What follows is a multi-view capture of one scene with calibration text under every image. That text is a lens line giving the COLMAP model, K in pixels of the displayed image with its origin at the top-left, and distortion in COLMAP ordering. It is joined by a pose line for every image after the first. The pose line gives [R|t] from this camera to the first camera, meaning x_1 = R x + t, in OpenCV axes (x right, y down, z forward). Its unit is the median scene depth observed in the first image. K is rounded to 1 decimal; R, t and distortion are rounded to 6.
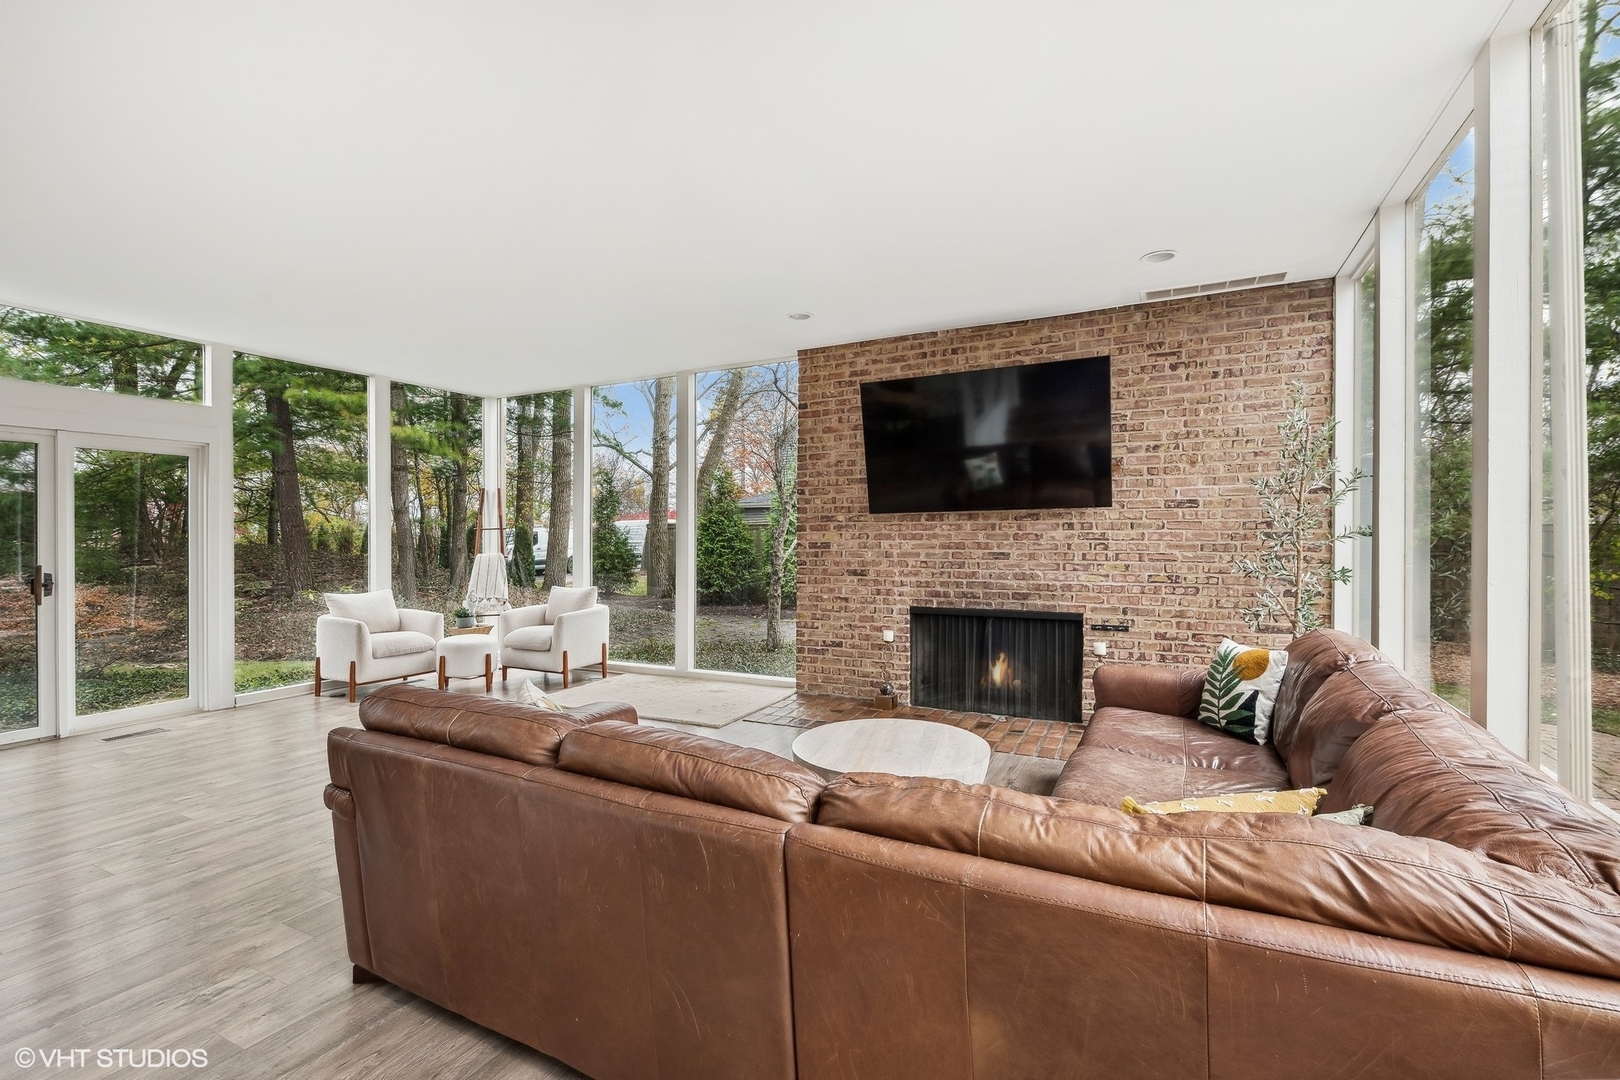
lens RADIAL K [[713.2, 0, 819.8], [0, 713.2, 536.7], [0, 0, 1]] dist [0.006450, -0.003543]
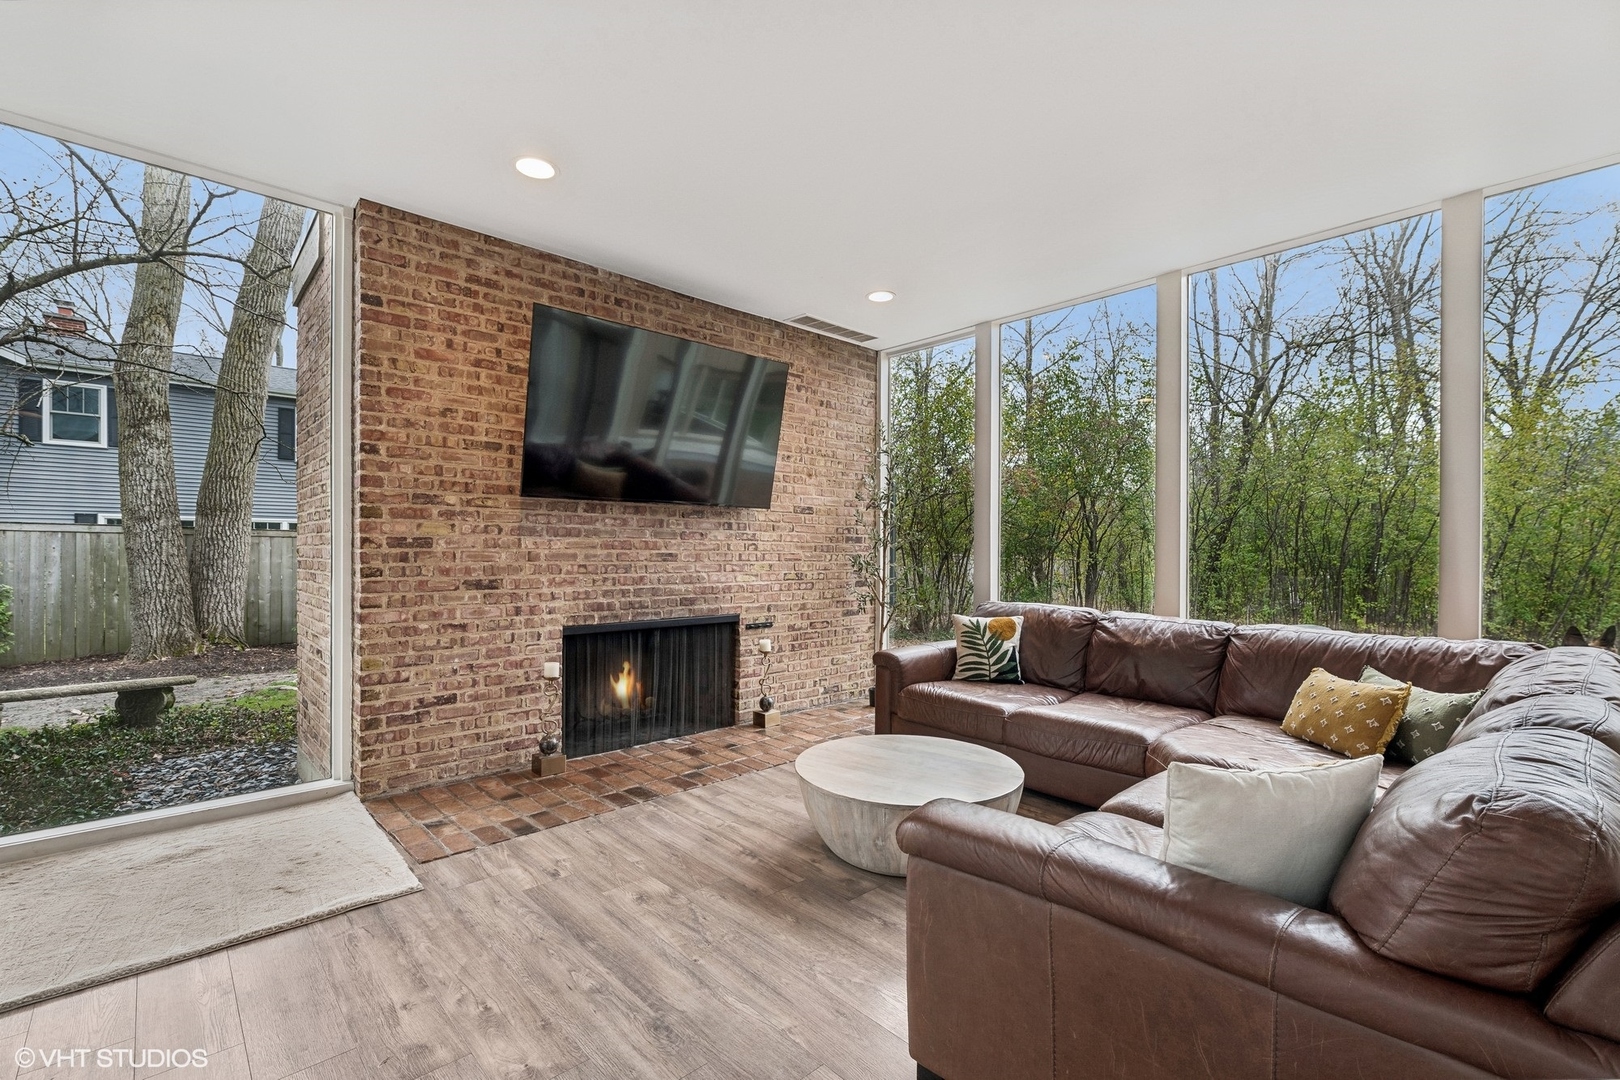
lens RADIAL K [[713.2, 0, 803.0], [0, 713.2, 558.2], [0, 0, 1]] dist [0.006450, -0.003543]
pose [[0.349743, -0.003148, 0.936840, -0.482104], [-0.007426, 0.999954, 0.006132, 0.020595], [-0.936816, -0.009102, 0.349703, 0.514249]]
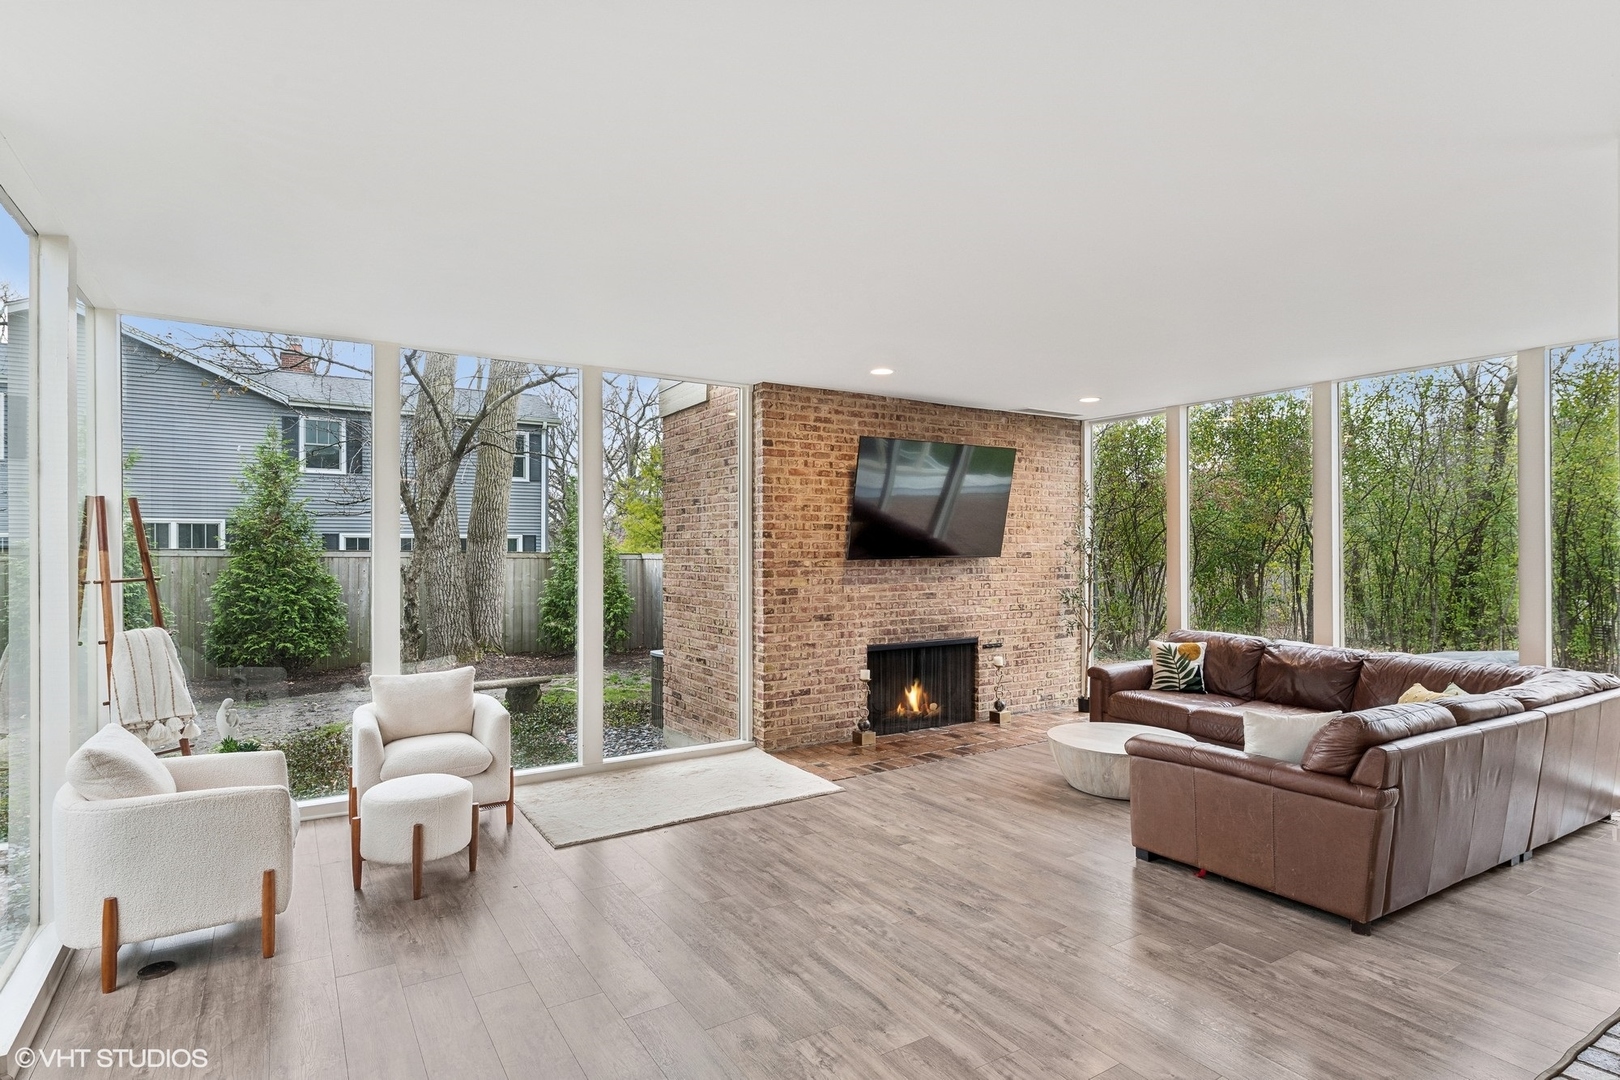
lens RADIAL K [[853.8, 0, 801.1], [0, 853.8, 545.0], [0, 0, 1]] dist [0.014926, 0.000995]
pose [[0.509296, 0.006777, 0.860565, -1.046409], [-0.001808, 0.999975, -0.006805, -0.046016], [-0.860589, 0.001910, 0.509296, 0.431258]]
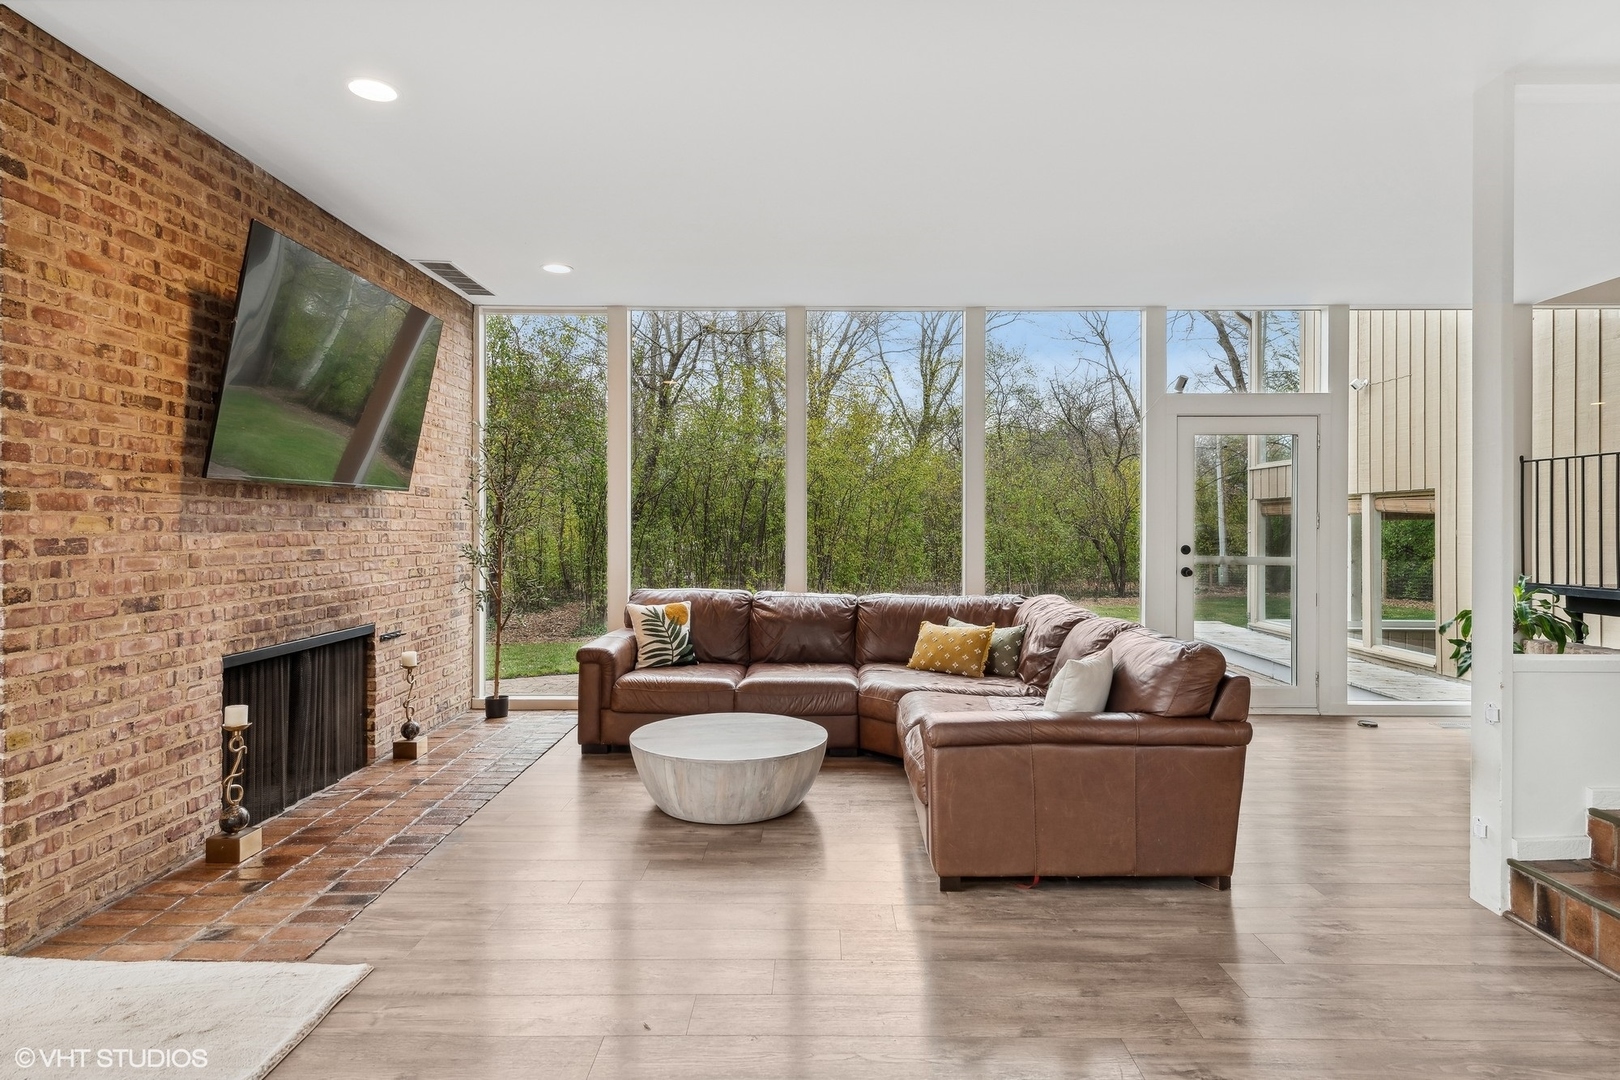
lens RADIAL K [[909.4, 0, 834.8], [0, 909.4, 525.1], [0, 0, 1]] dist [0.017698, -0.009450]
pose [[-0.464454, 0.001264, 0.885596, -0.691933], [-0.003767, 0.999987, -0.003402, 0.000380], [-0.885589, -0.004916, -0.464443, 0.921029]]
